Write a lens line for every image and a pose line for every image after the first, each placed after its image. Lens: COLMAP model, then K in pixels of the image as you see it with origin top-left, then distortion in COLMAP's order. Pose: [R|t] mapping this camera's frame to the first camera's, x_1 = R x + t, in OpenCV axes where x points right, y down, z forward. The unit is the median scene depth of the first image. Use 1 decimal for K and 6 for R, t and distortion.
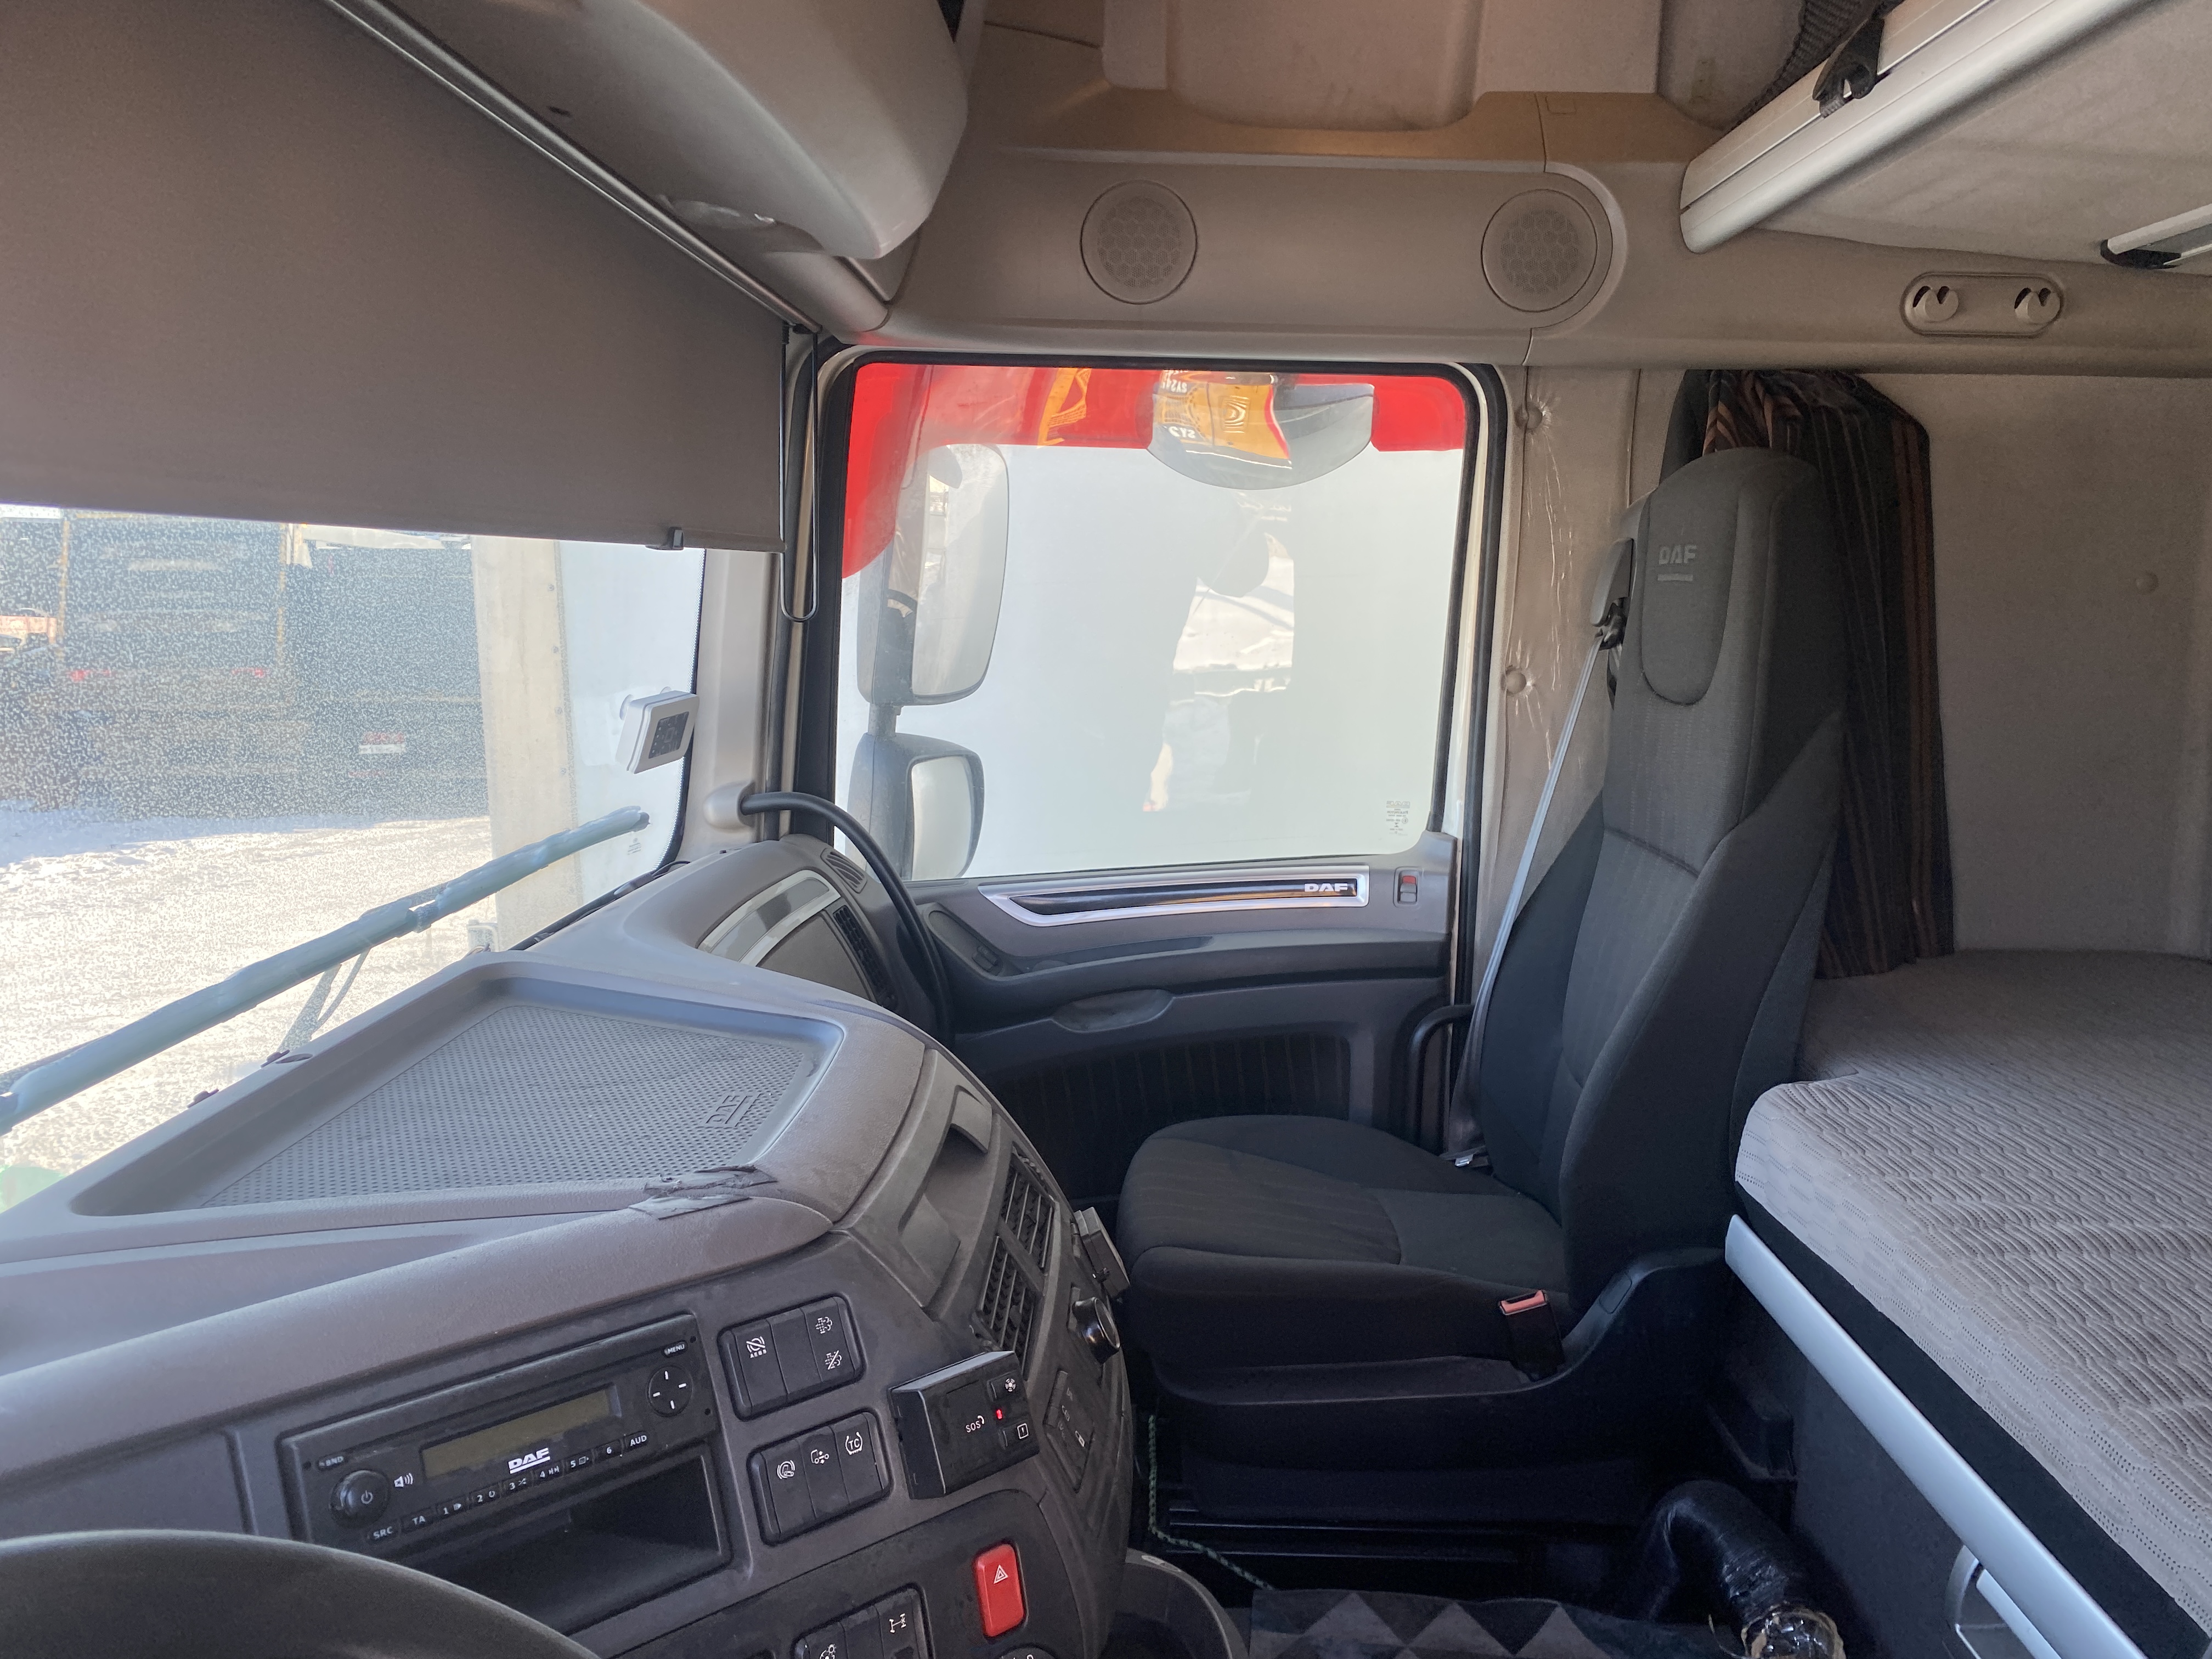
lens RADIAL K [[1685.6, 0, 1112.8], [0, 1685.6, 835.5], [0, 0, 1]] dist [0.023413, -0.012852]
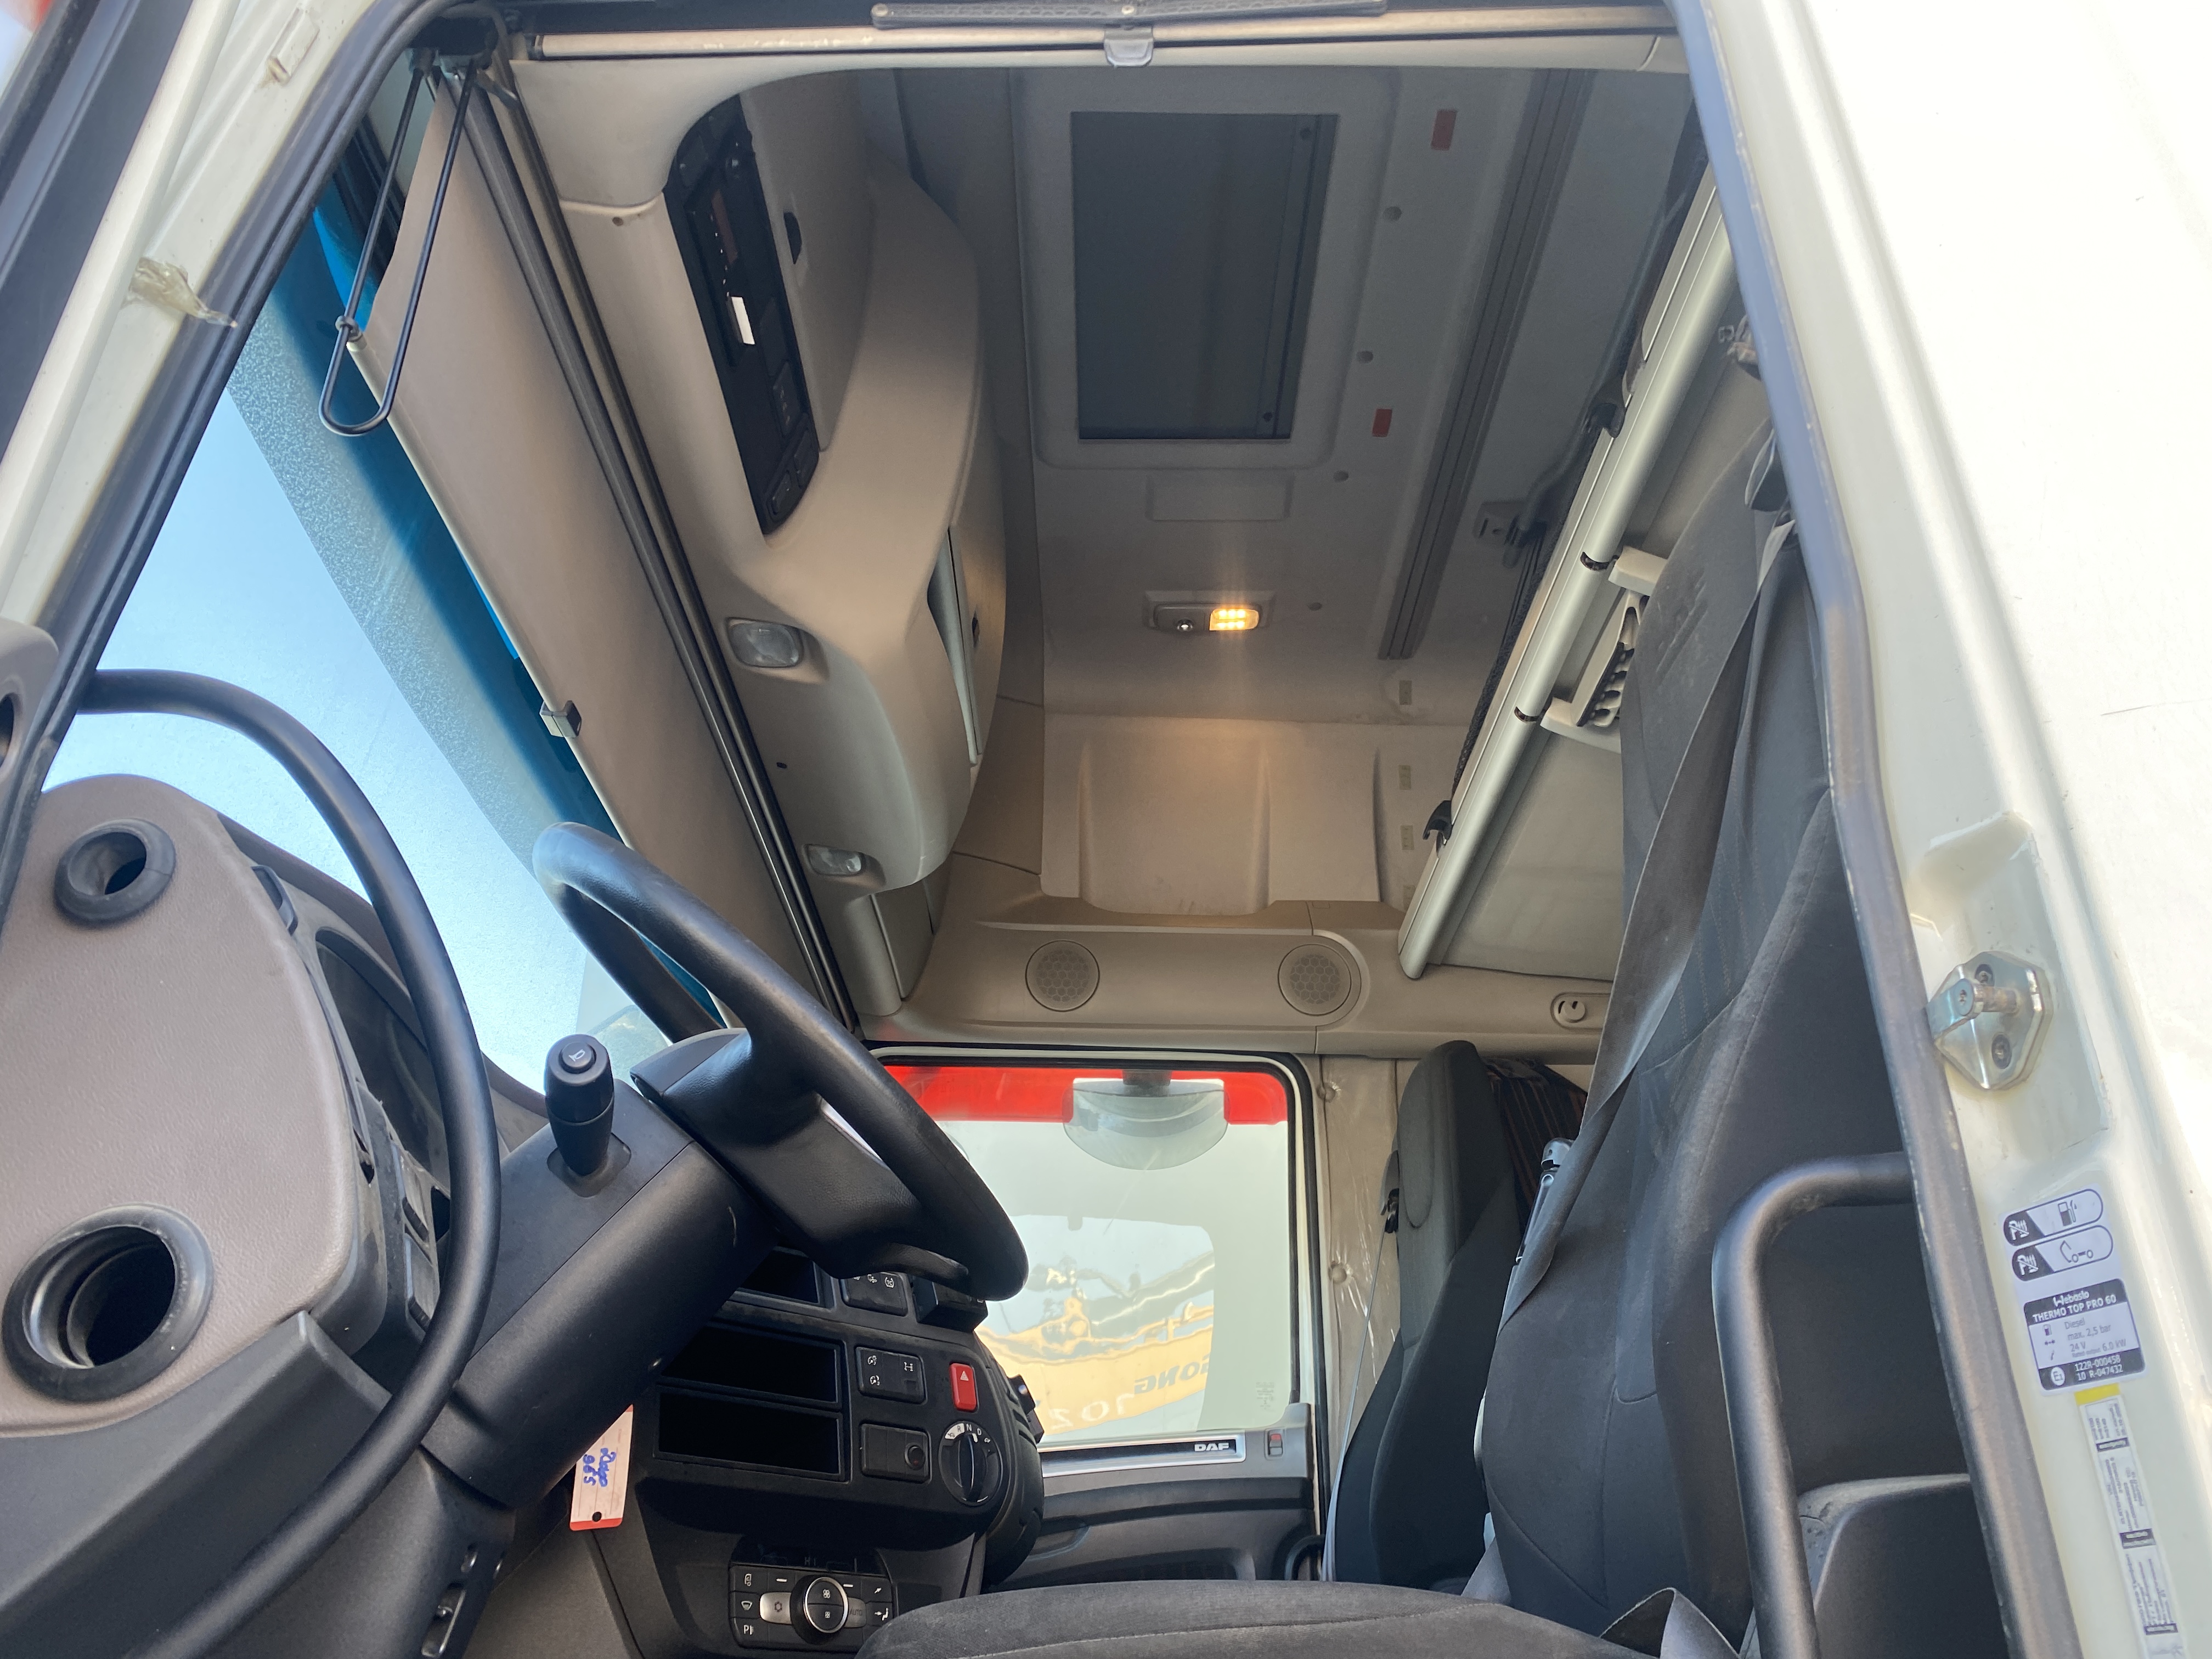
lens RADIAL K [[1685.6, 0, 1112.8], [0, 1685.6, 835.5], [0, 0, 1]] dist [0.023413, -0.012852]
pose [[0.999594, -0.001536, 0.028443, 0.018542], [0.017783, 0.813684, -0.581035, 0.464394], [-0.022252, 0.581305, 0.813382, -0.360364]]
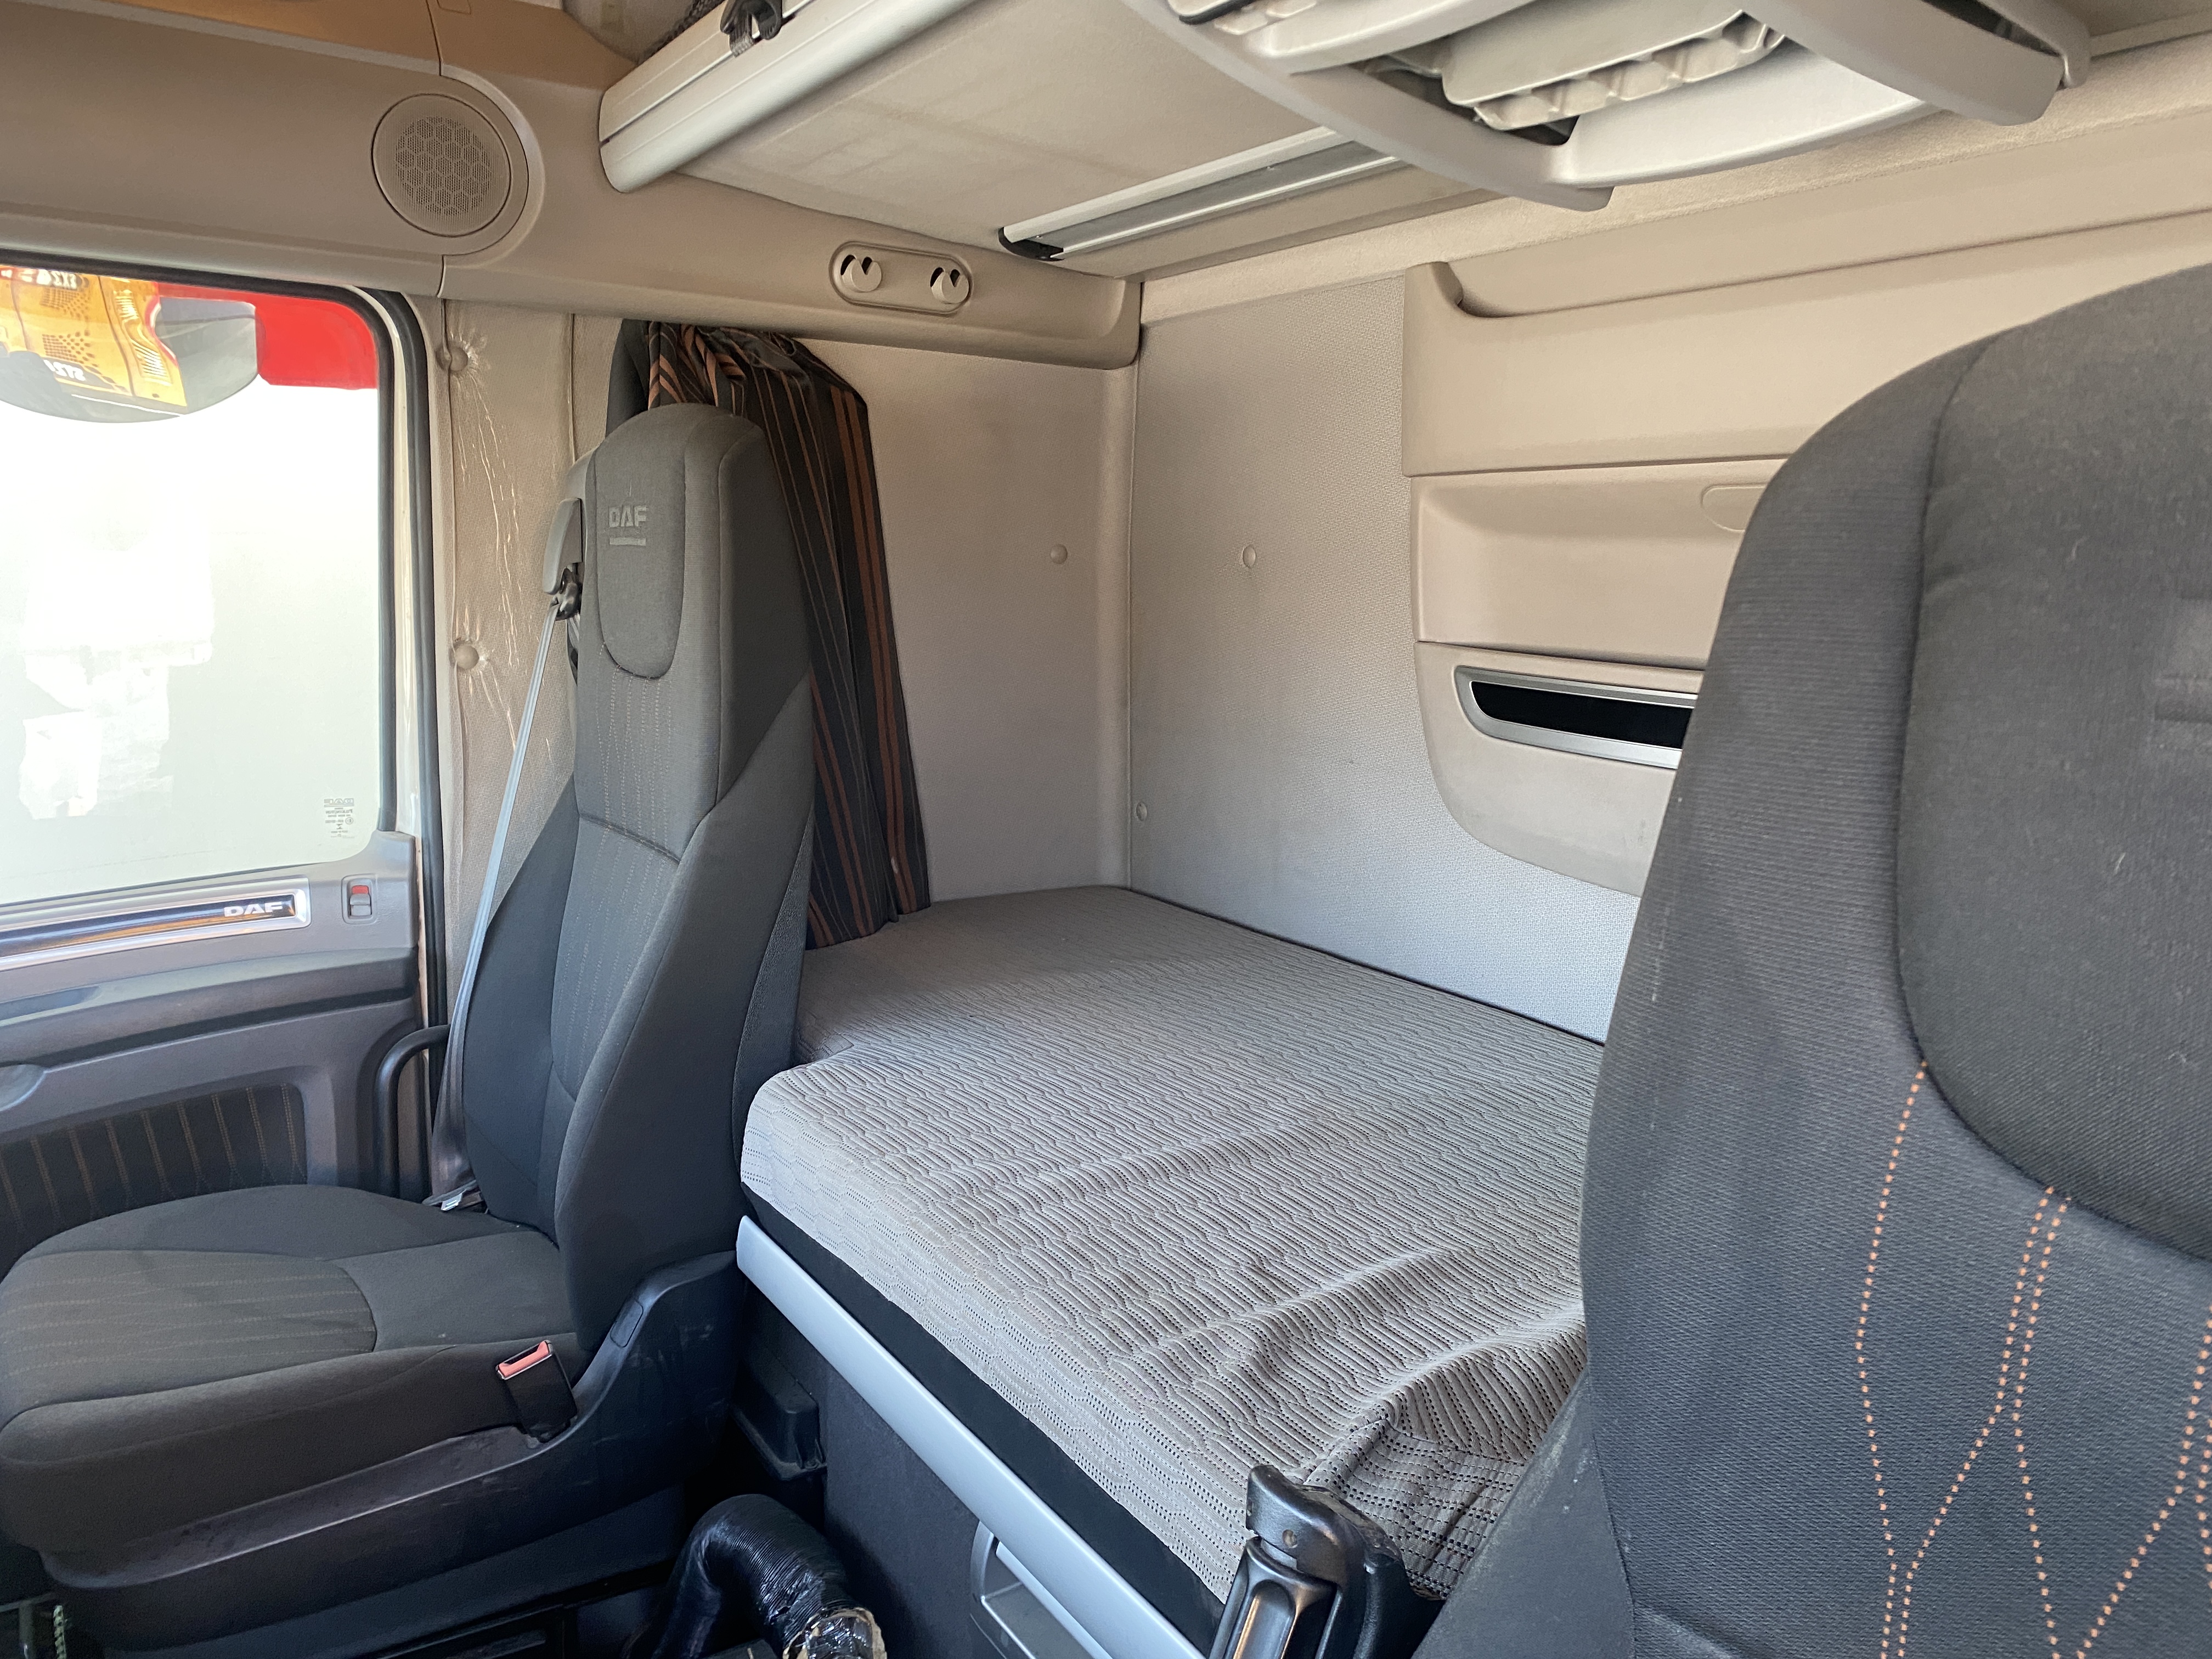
lens RADIAL K [[1685.6, 0, 1112.8], [0, 1685.6, 835.5], [0, 0, 1]] dist [0.023413, -0.012852]
pose [[0.837225, -0.084509, 0.540290, 0.037776], [0.074350, 0.996404, 0.040640, -0.009223], [-0.541781, 0.006146, 0.840497, 0.073702]]
